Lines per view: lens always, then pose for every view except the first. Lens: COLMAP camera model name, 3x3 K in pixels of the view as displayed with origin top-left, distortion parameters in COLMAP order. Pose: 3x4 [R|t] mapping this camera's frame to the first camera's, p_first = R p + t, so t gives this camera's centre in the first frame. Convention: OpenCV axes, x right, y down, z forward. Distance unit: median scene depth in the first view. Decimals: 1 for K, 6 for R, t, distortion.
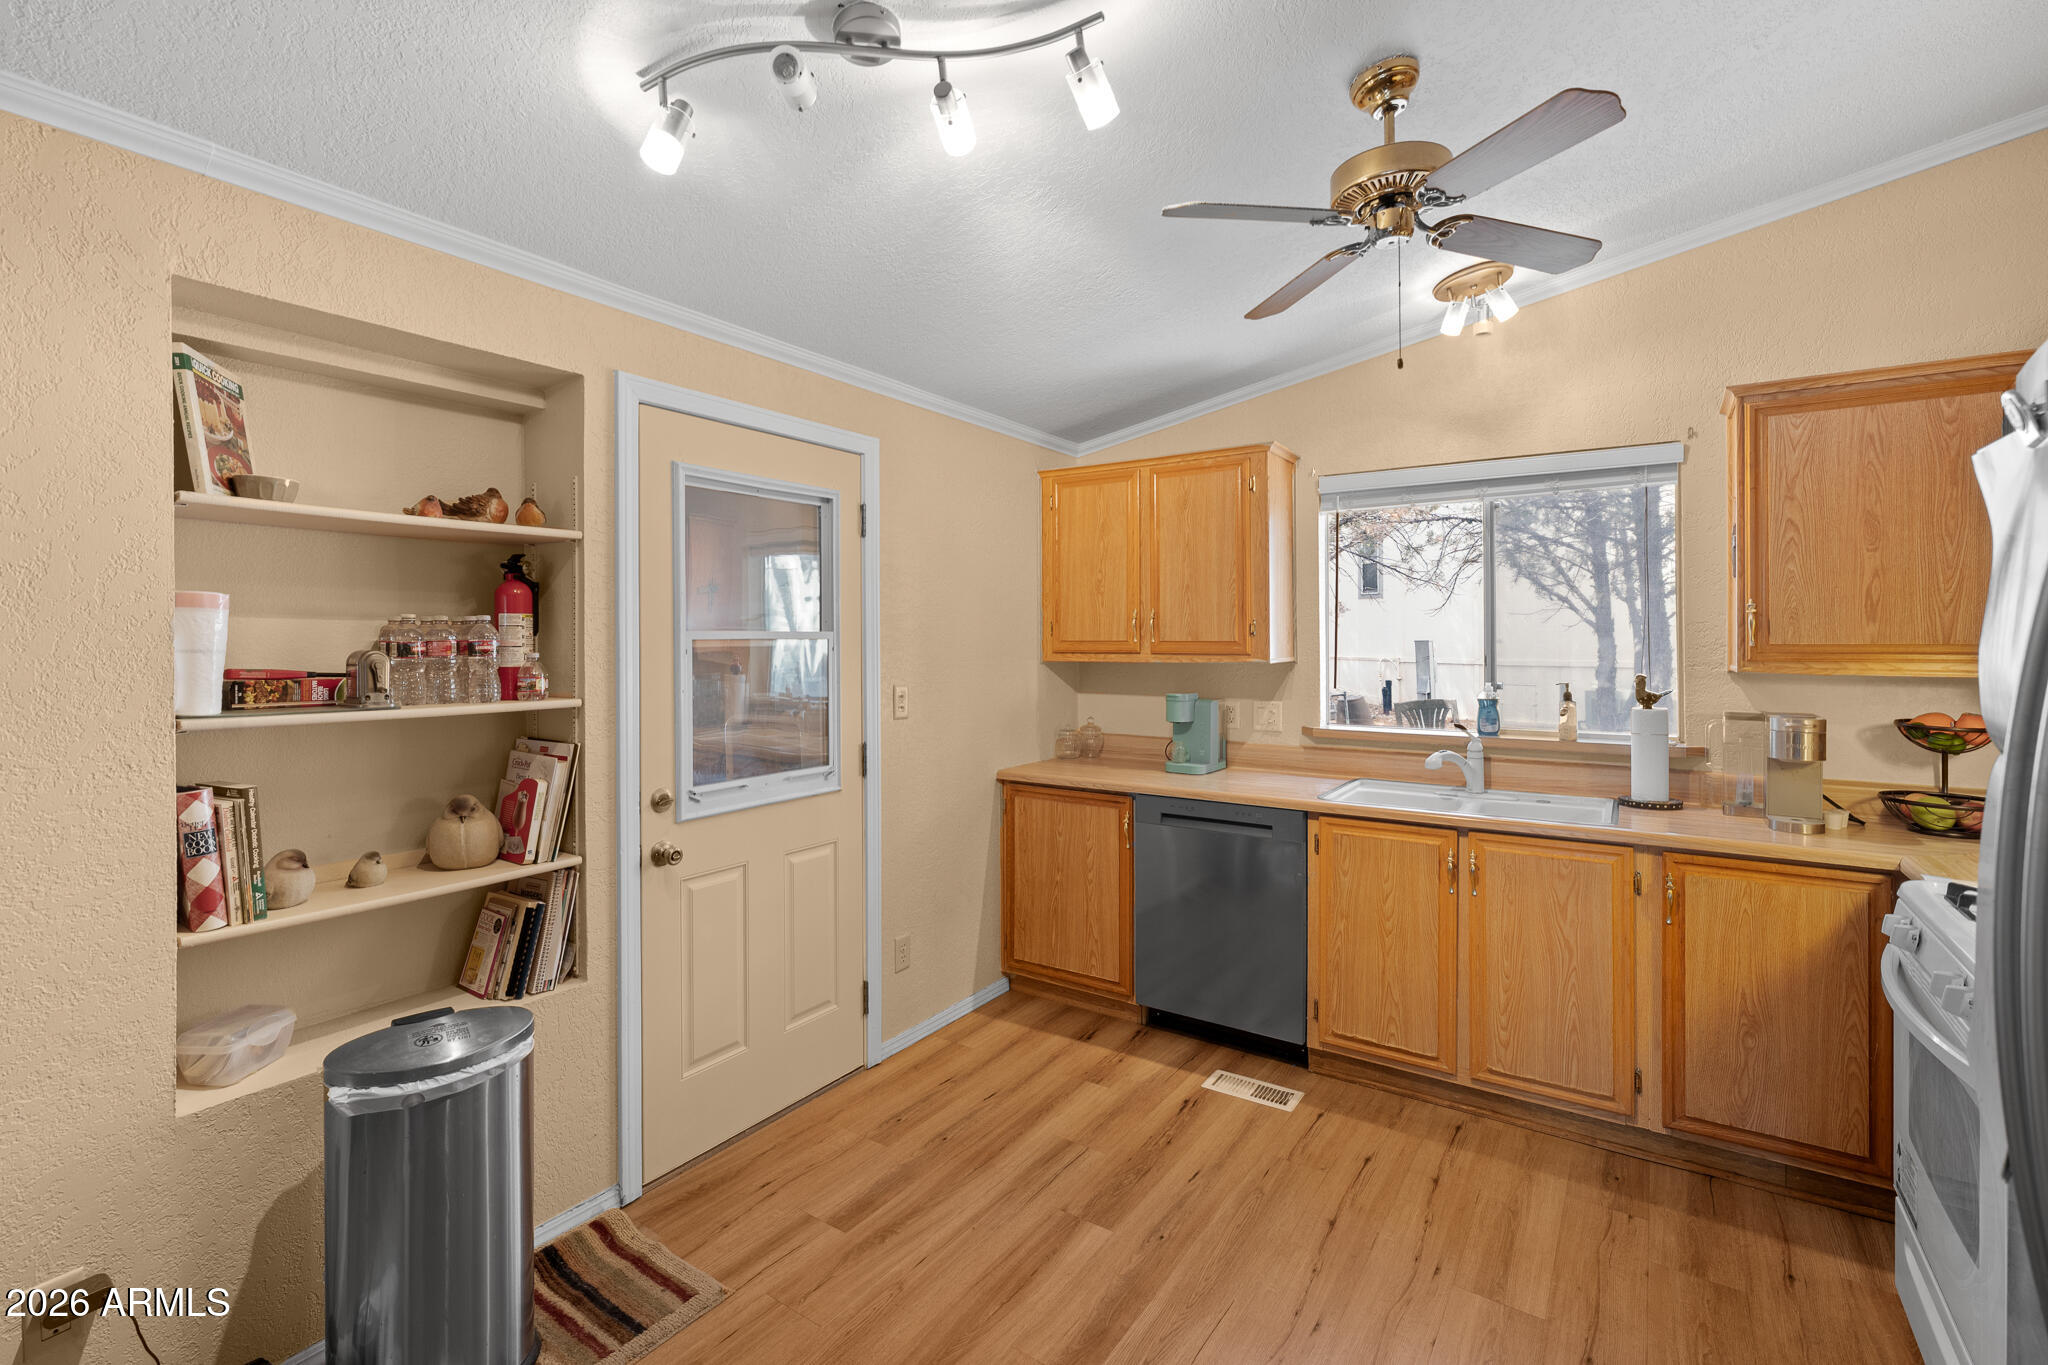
lens RADIAL K [[917.7, 0, 1024.2], [0, 917.7, 637.8], [0, 0, 1]] dist [-0.000944, -0.000032]
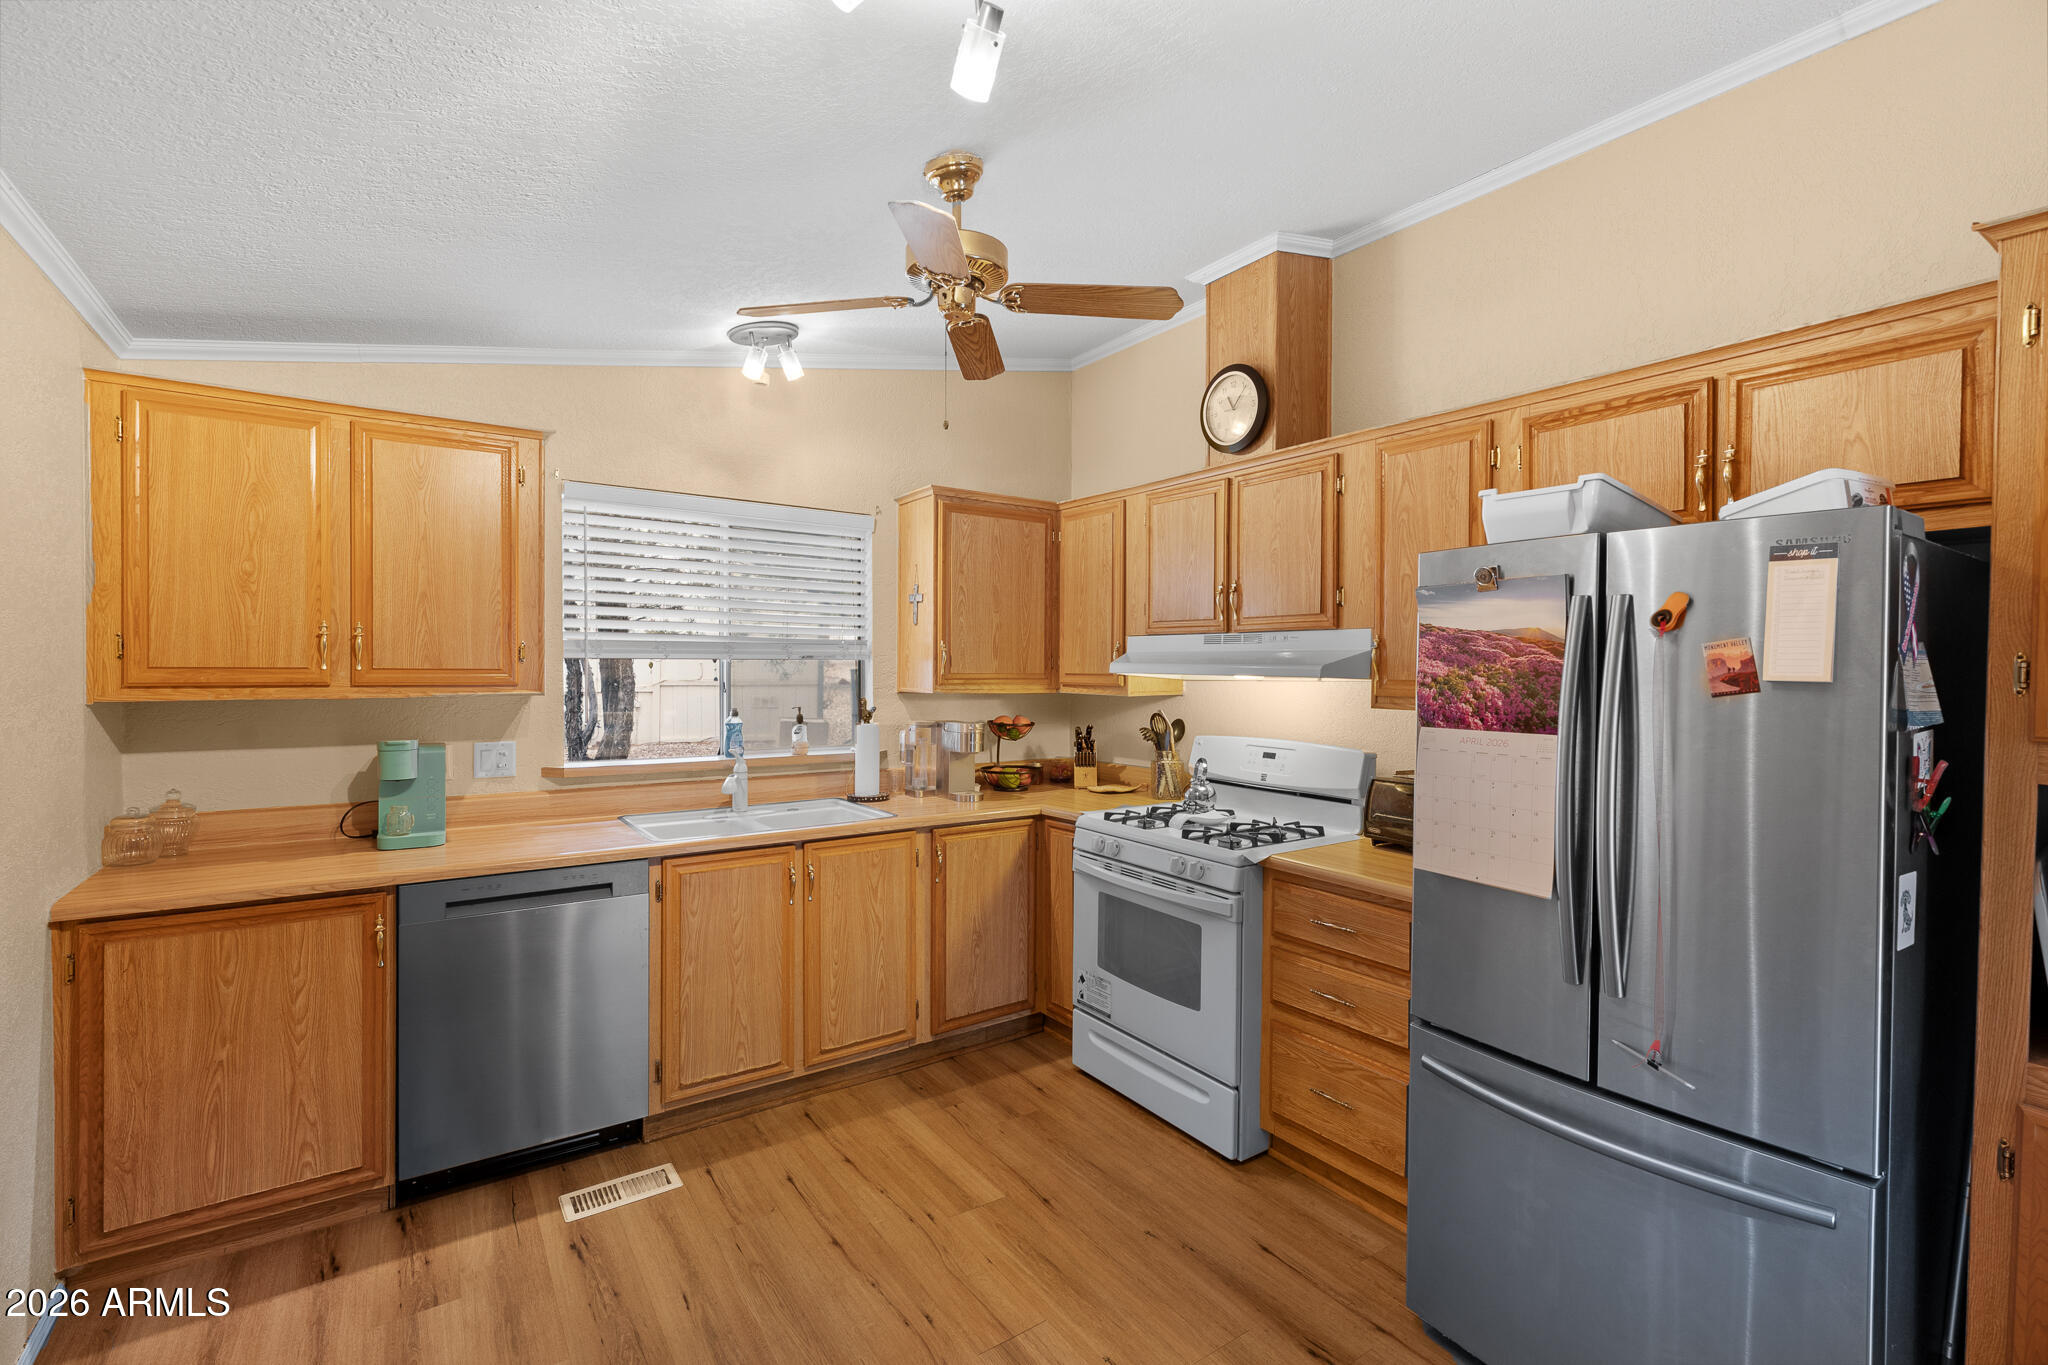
lens RADIAL K [[900.7, 0, 1023.0], [0, 900.7, 675.4], [0, 0, 1]] dist [0.000343, 0.000244]
pose [[0.360336, -0.004532, 0.932812, -0.425595], [-0.008972, 0.999925, 0.008323, -0.001633], [-0.932779, -0.011368, 0.360269, 0.370690]]
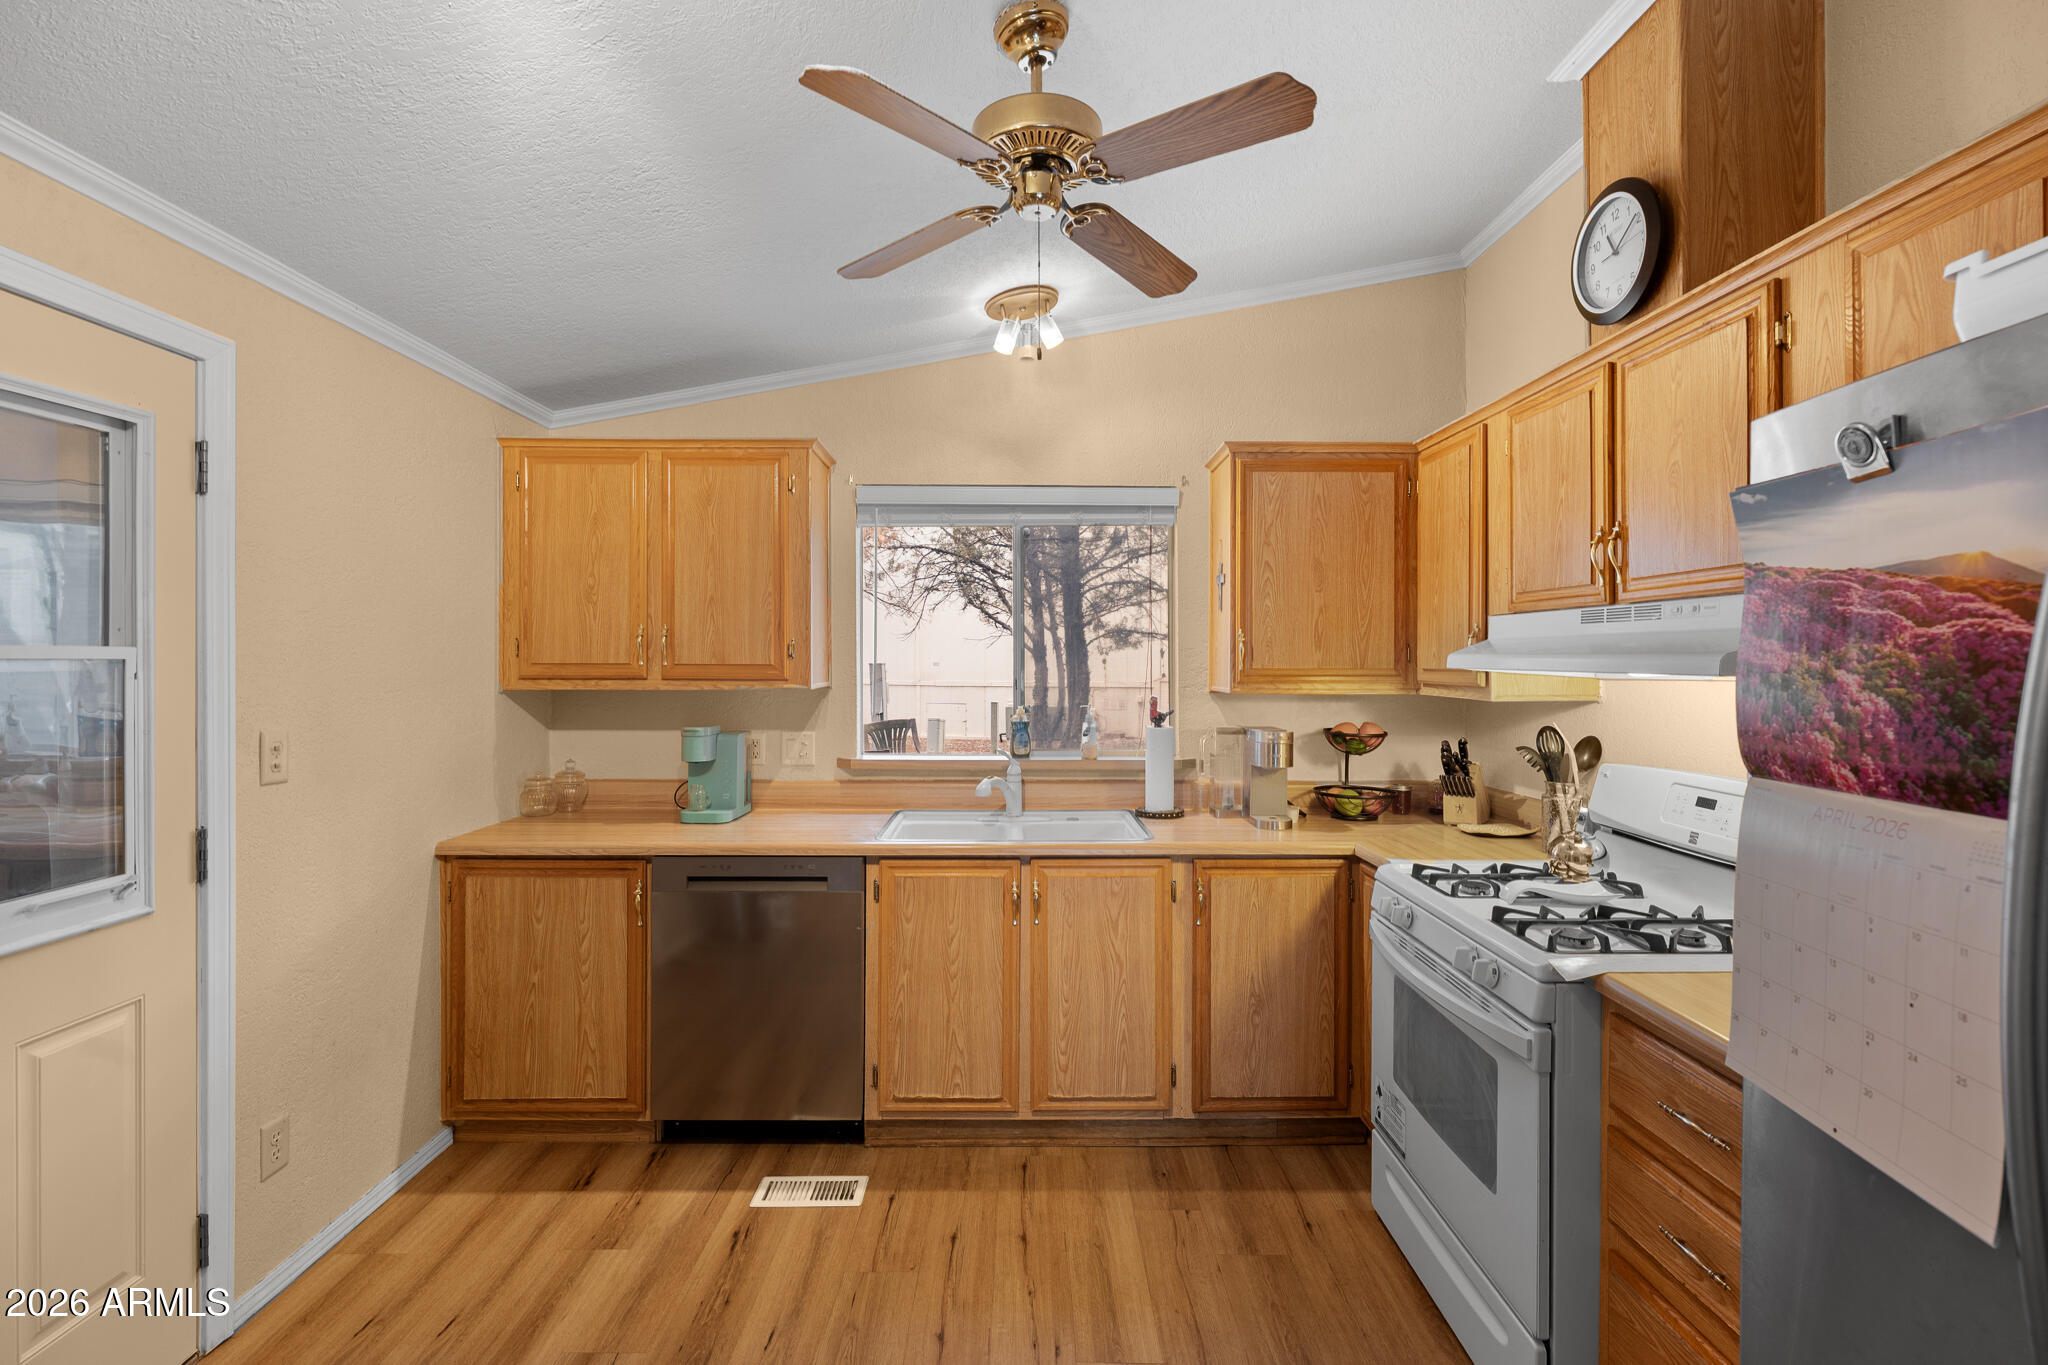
lens RADIAL K [[909.7, 0, 1026.6], [0, 909.7, 660.3], [0, 0, 1]] dist [-0.001747, -0.000227]
pose [[0.823195, 0.004472, 0.567741, -0.071876], [-0.004805, 0.999988, -0.000910, -0.000676], [-0.567738, -0.001979, 0.823207, 0.203500]]
